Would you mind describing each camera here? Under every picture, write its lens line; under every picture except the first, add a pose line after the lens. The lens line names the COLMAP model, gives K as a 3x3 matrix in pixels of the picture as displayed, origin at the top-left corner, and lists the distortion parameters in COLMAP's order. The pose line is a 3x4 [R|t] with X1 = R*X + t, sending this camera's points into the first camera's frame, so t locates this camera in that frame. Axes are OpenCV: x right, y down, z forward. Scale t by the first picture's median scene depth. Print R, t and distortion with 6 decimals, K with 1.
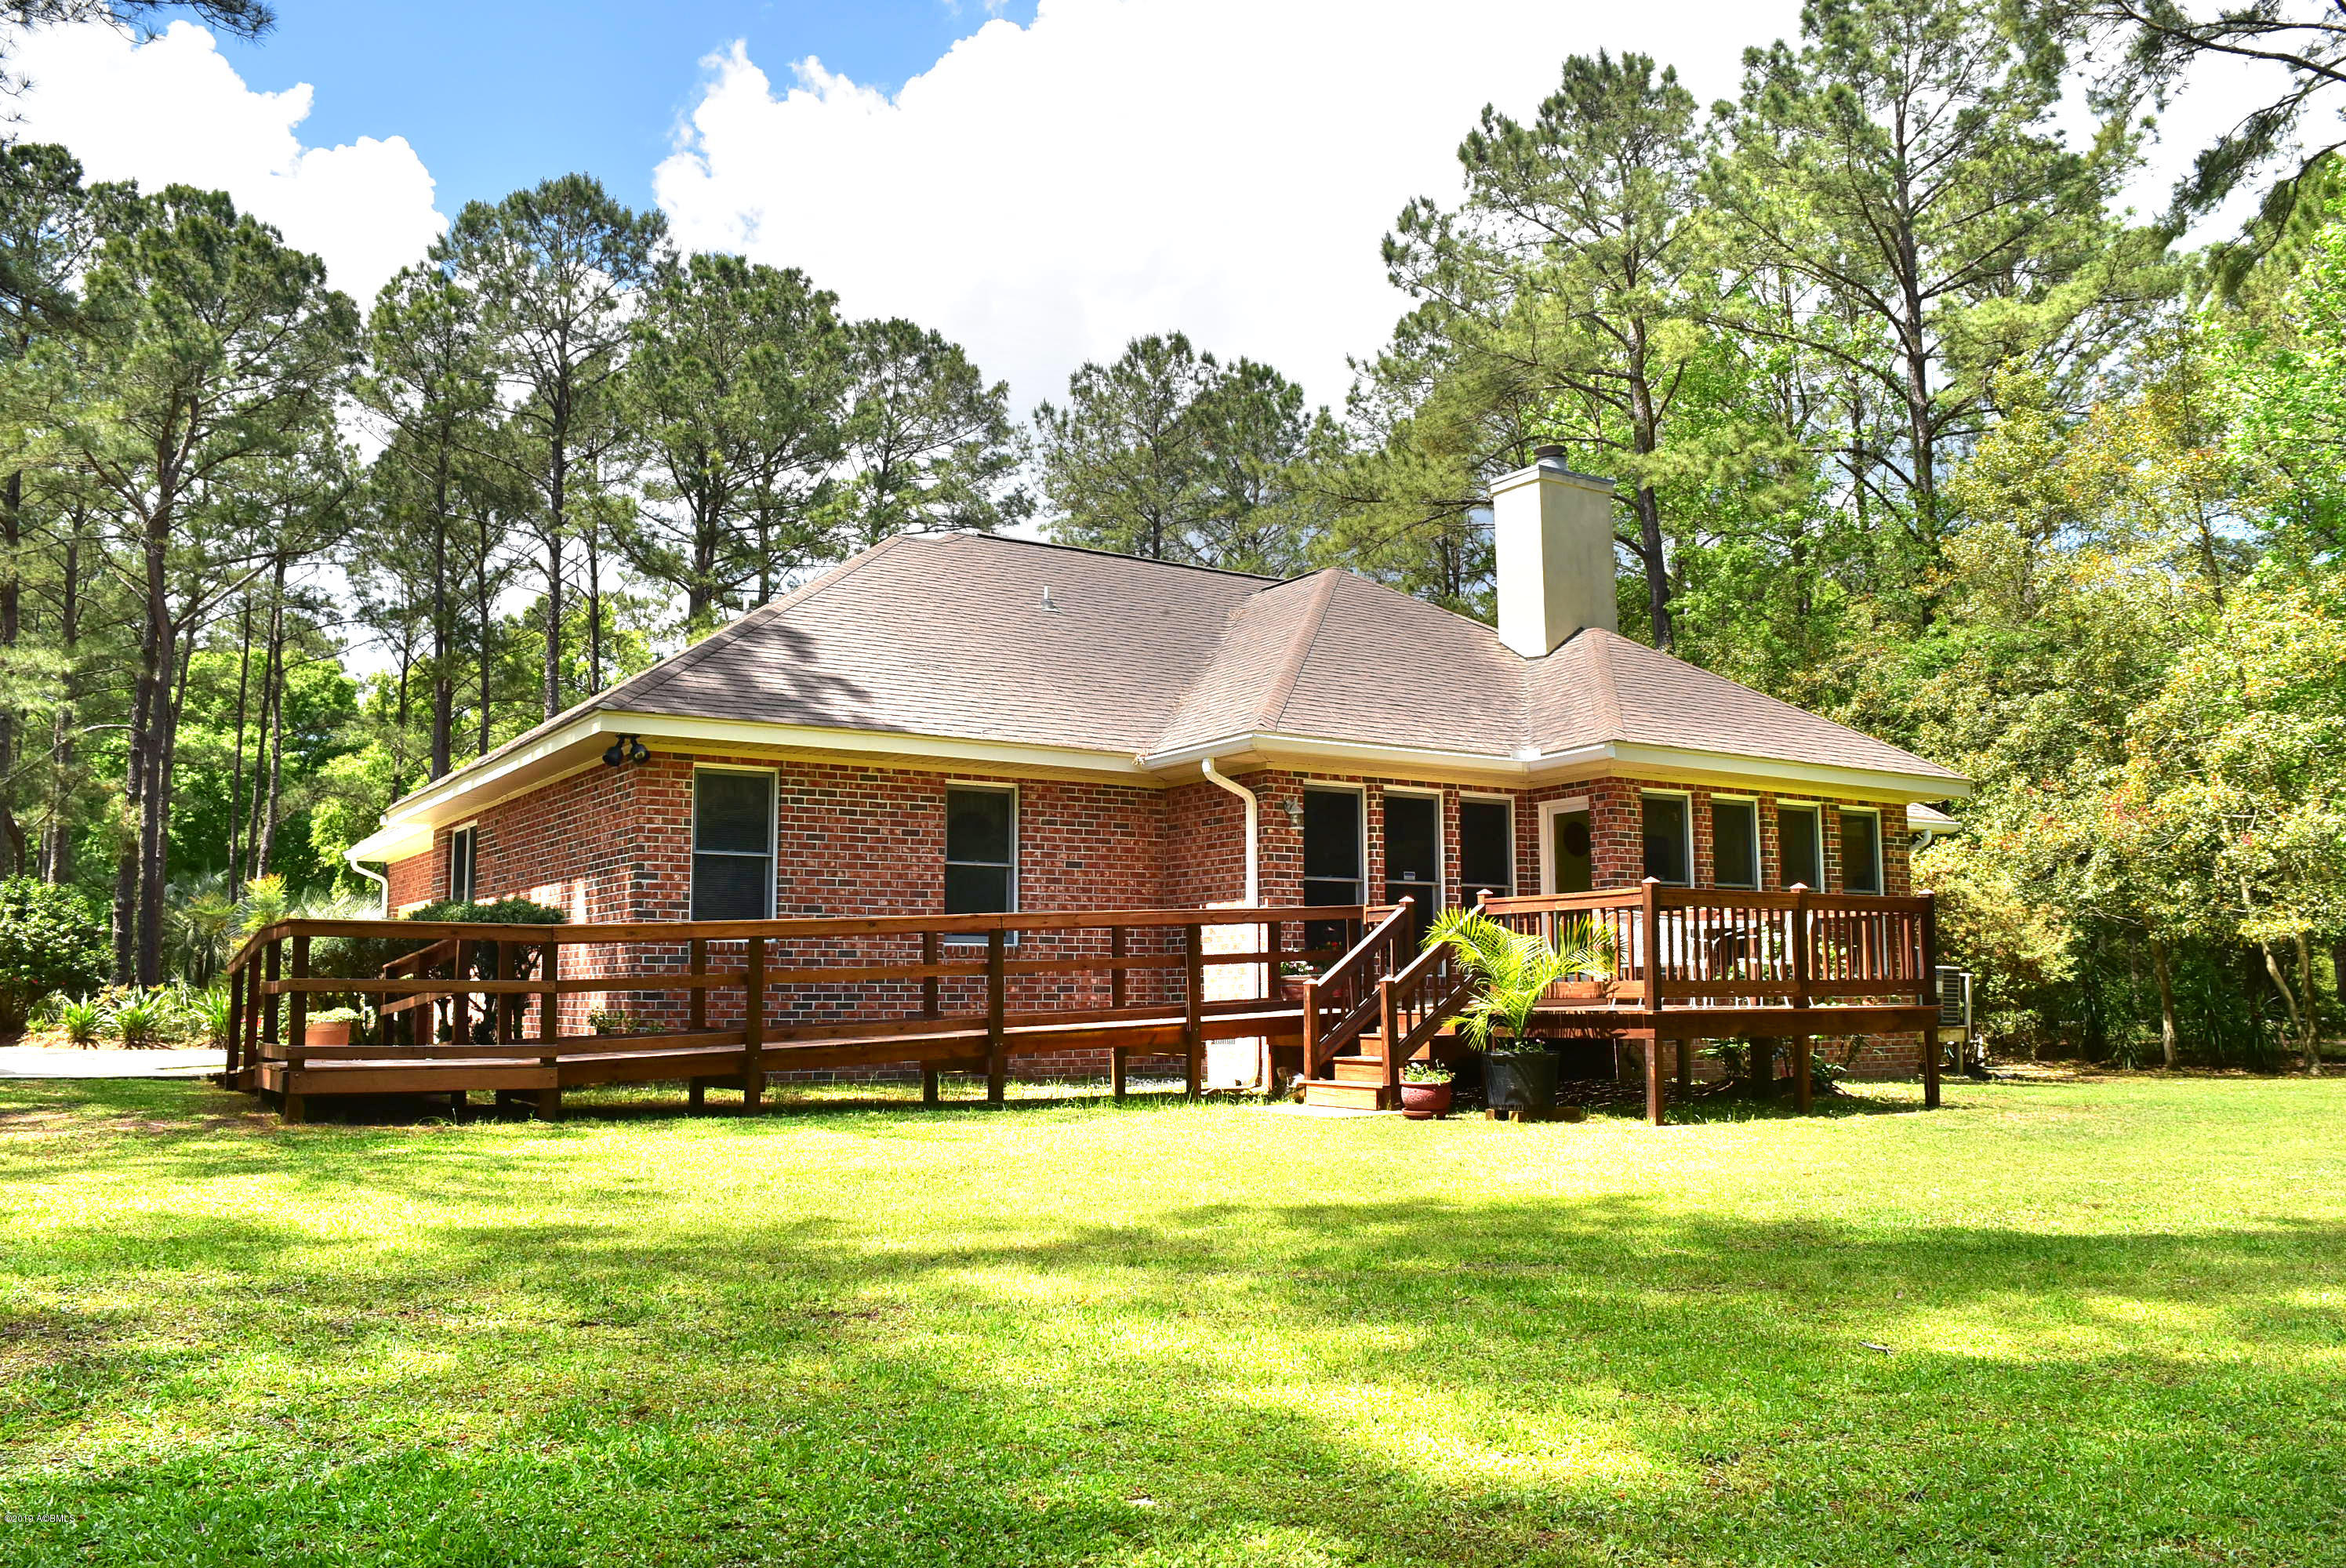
lens RADIAL K [[1863.0, 0, 1164.8], [0, 1863.0, 782.7], [0, 0, 1]] dist [-0.071909, 0.001634]
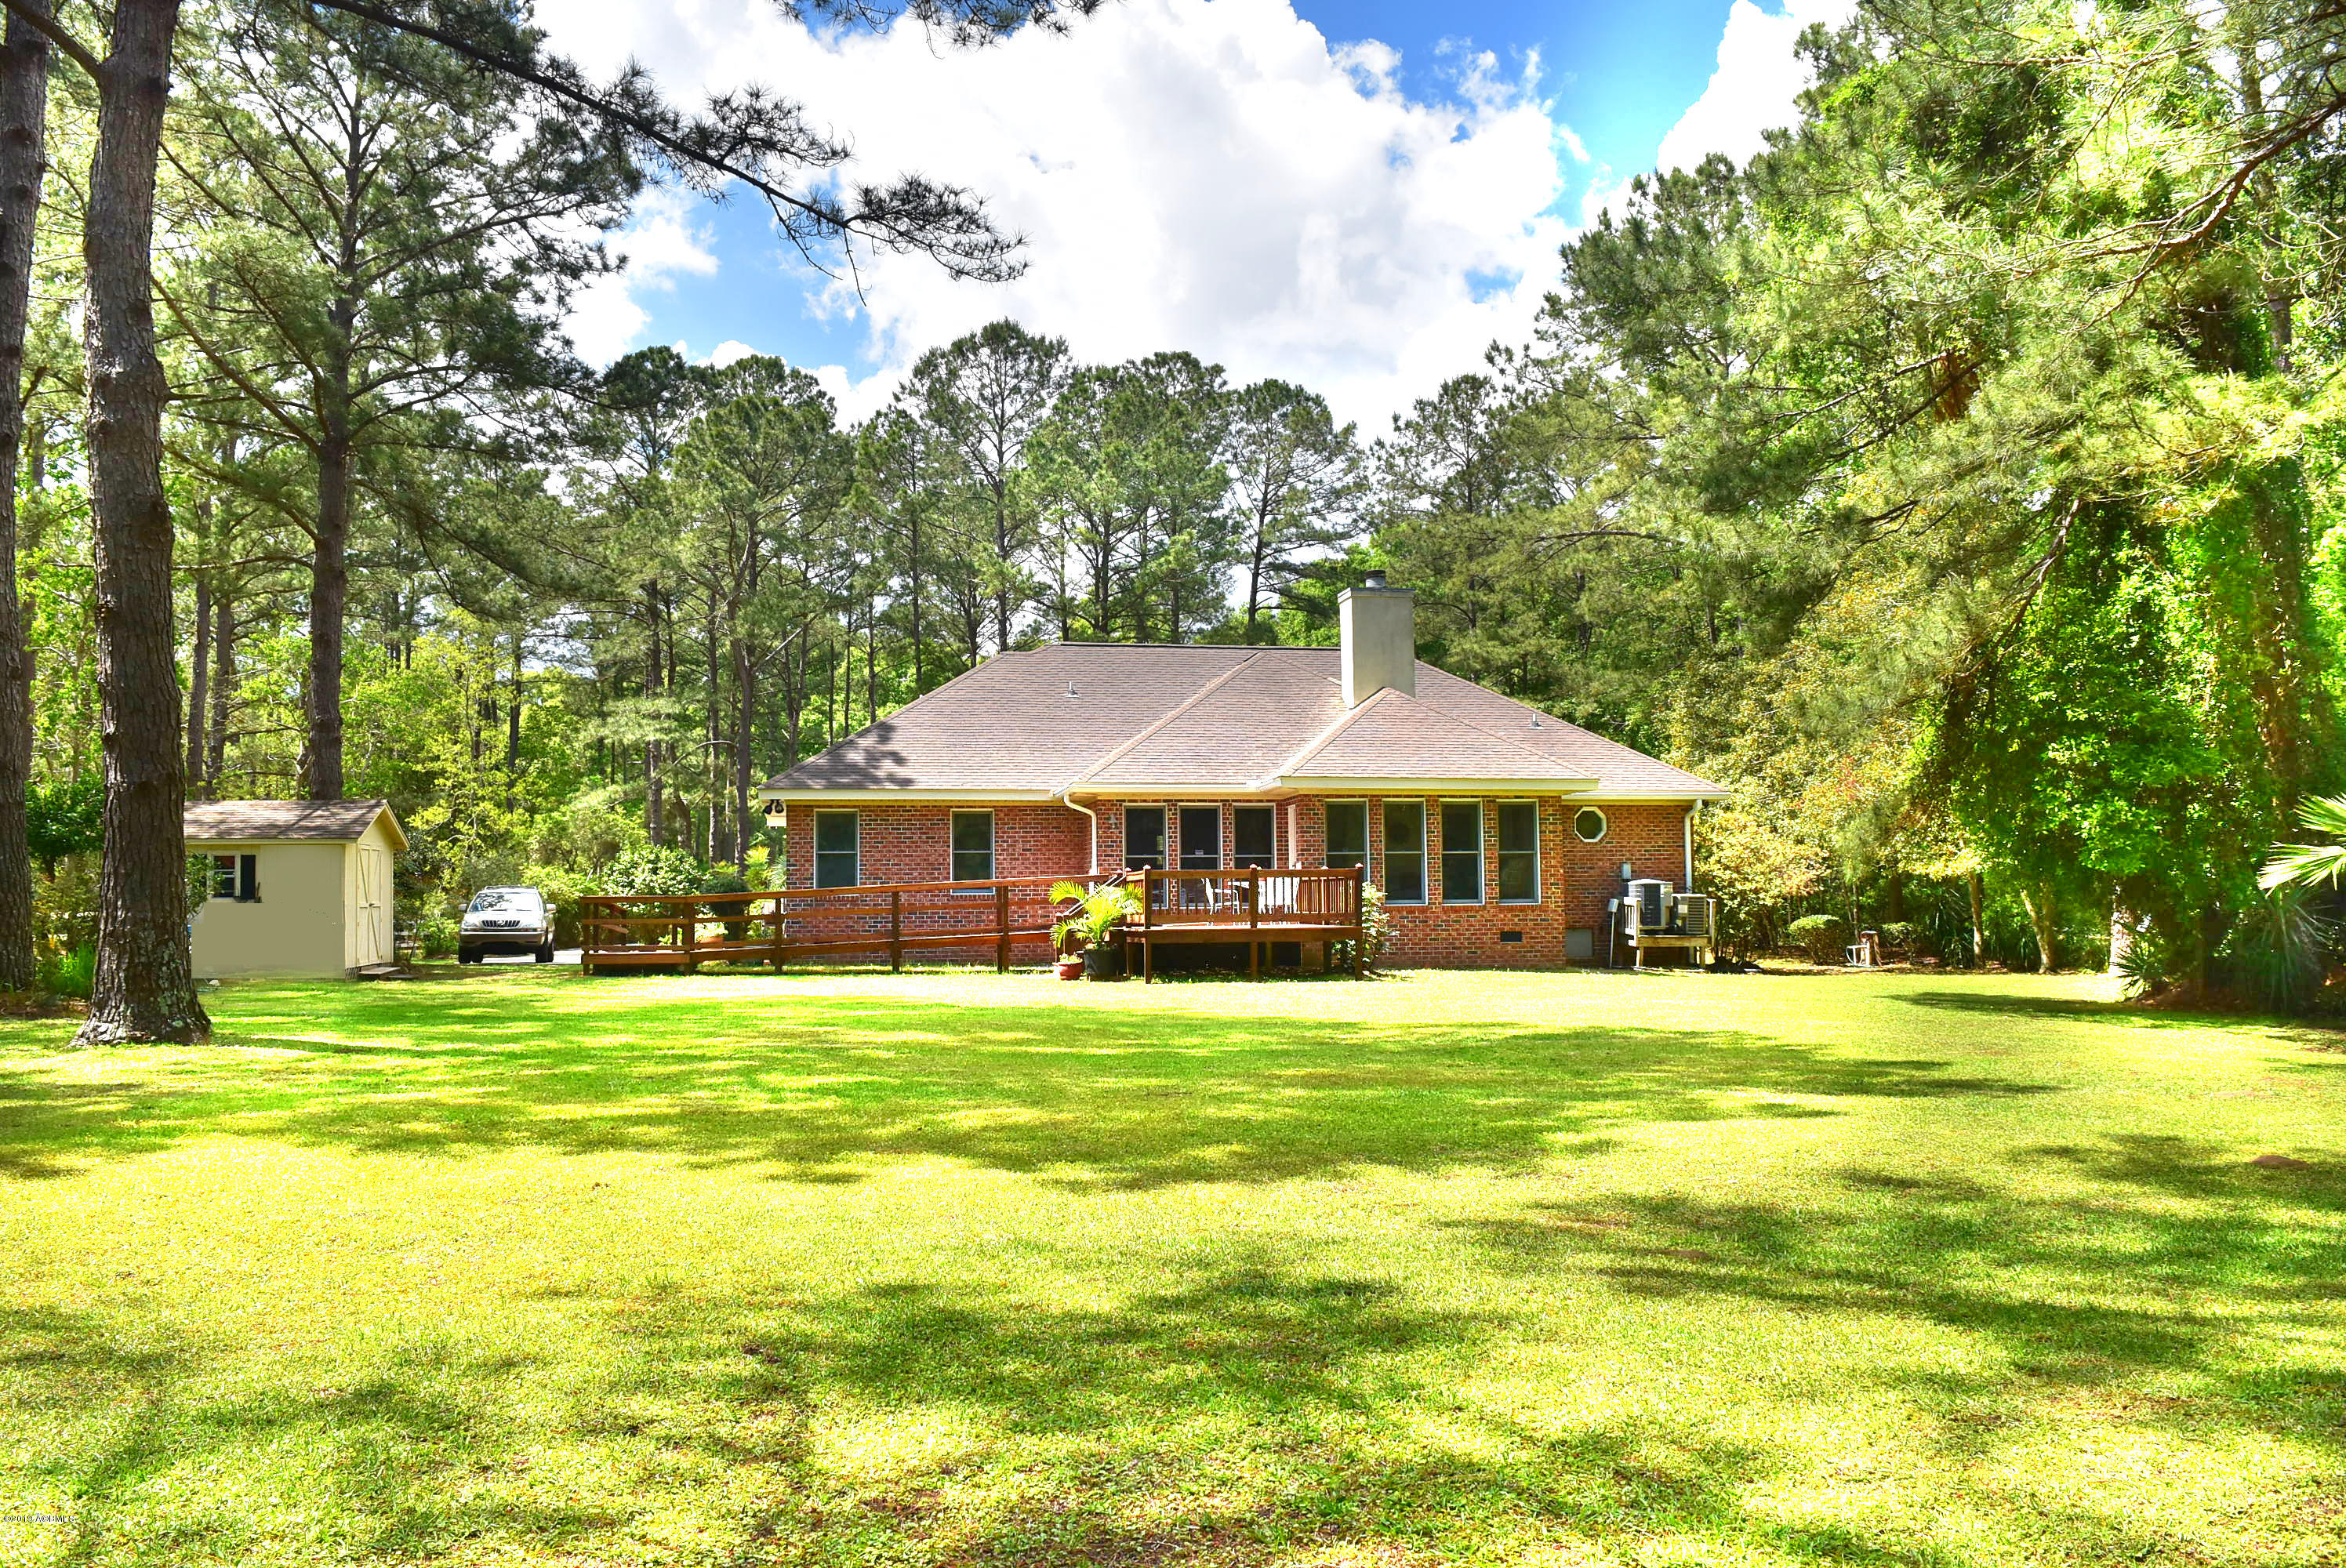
lens RADIAL K [[1863.0, 0, 1179.9], [0, 1863.0, 785.3], [0, 0, 1]] dist [-0.071909, 0.001634]
pose [[0.933022, -0.032731, -0.358327, 0.758168], [0.050466, 0.997914, 0.040250, -0.087570], [0.356263, -0.055637, 0.932728, -0.681468]]
